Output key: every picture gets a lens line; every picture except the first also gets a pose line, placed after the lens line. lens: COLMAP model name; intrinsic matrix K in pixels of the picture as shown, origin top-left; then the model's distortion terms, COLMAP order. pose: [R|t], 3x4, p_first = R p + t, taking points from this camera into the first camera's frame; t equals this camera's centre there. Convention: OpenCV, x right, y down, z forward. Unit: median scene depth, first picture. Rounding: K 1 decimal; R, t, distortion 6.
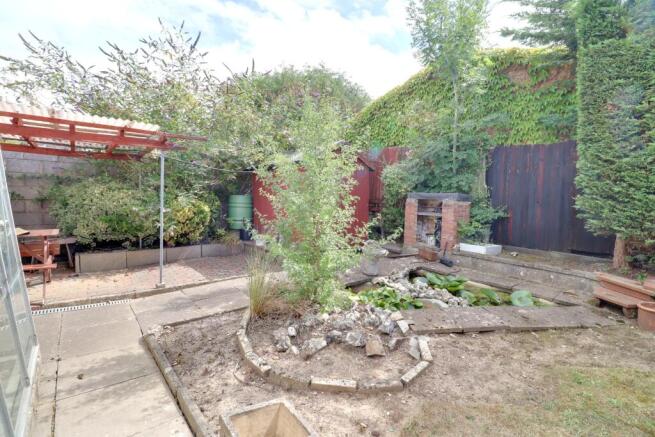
lens RADIAL K [[308.7, 0, 330.1], [0, 308.7, 214.5], [0, 0, 1]] dist [0.000222, 0.000013]
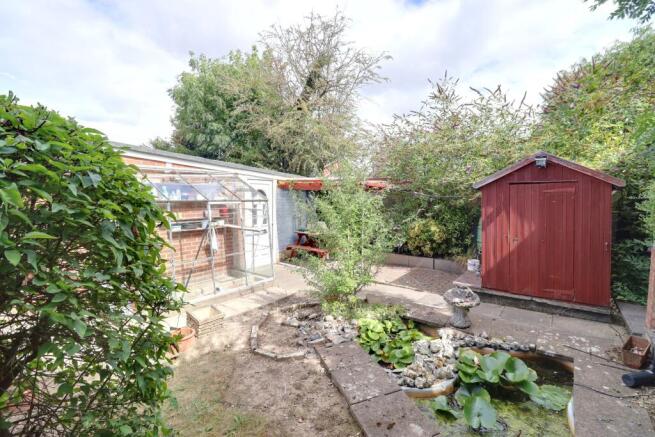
lens RADIAL K [[308.7, 0, 330.1], [0, 308.7, 214.5], [0, 0, 1]] dist [0.000222, 0.000013]
pose [[0.199054, 0.039354, -0.979198, 0.845373], [-0.062245, 0.997684, 0.027444, -0.100998], [0.978010, 0.055487, 0.201043, 0.468720]]
